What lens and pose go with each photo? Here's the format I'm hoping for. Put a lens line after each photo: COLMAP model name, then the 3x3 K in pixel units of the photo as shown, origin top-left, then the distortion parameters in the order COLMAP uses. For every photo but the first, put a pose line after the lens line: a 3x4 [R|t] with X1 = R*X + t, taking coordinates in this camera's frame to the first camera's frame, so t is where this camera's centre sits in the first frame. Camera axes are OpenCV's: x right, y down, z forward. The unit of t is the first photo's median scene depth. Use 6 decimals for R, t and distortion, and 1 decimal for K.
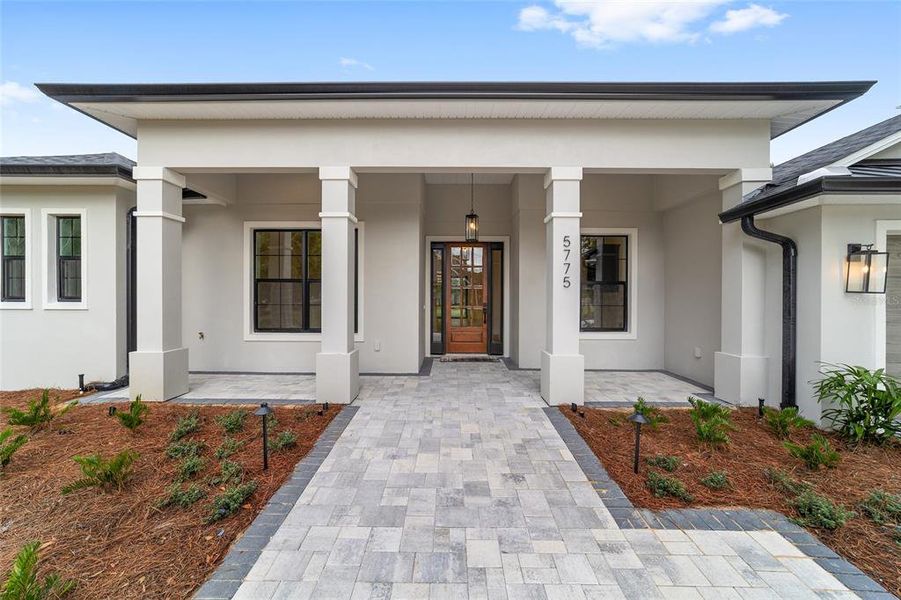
lens RADIAL K [[345.0, 0, 448.7], [0, 345.0, 293.2], [0, 0, 1]] dist [-0.011548, 0.003228]
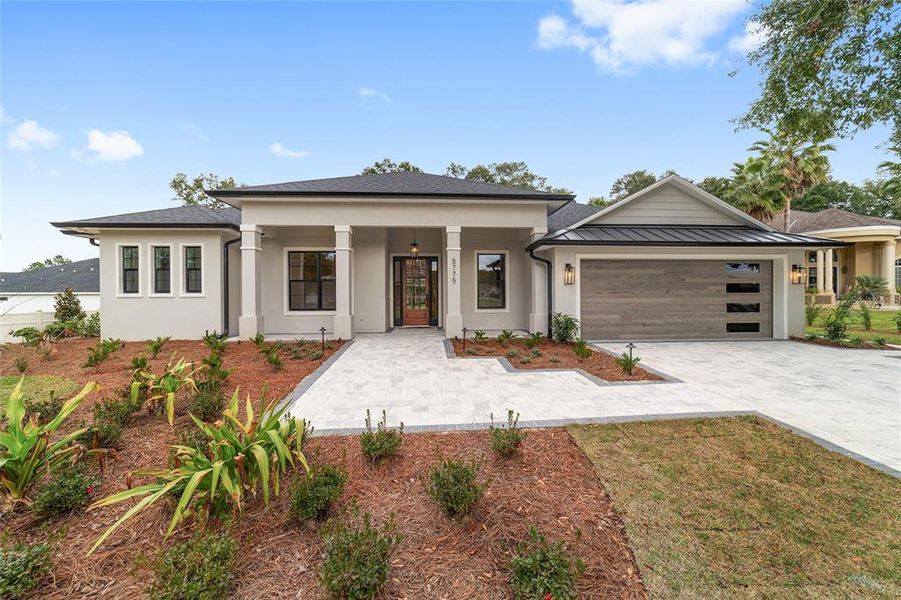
lens RADIAL K [[345.0, 0, 448.2], [0, 345.0, 290.7], [0, 0, 1]] dist [-0.011548, 0.003228]
pose [[0.997101, -0.009446, 0.075503, 0.122444], [0.010147, 0.999909, -0.008907, 0.042264], [-0.075412, 0.009647, 0.997106, -0.949330]]
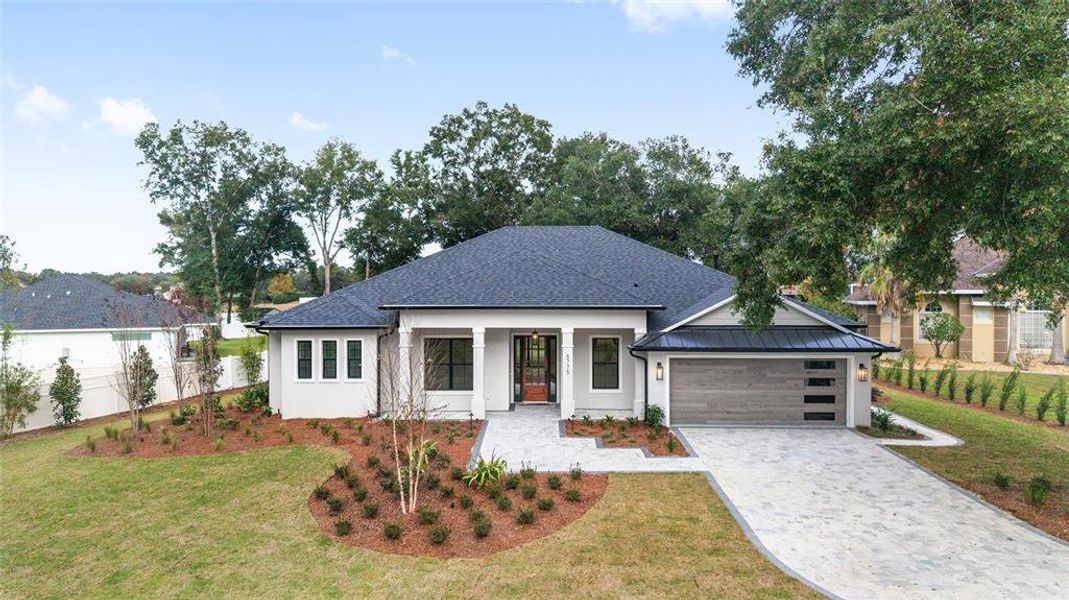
lens RADIAL K [[727.0, 0, 528.8], [0, 727.0, 305.9], [0, 0, 1]] dist [0.037313, -0.004285]
pose [[0.999919, -0.005460, -0.011487, 0.094917], [0.005794, 0.999556, 0.029239, -0.586357], [0.011322, -0.029303, 0.999506, -3.761719]]
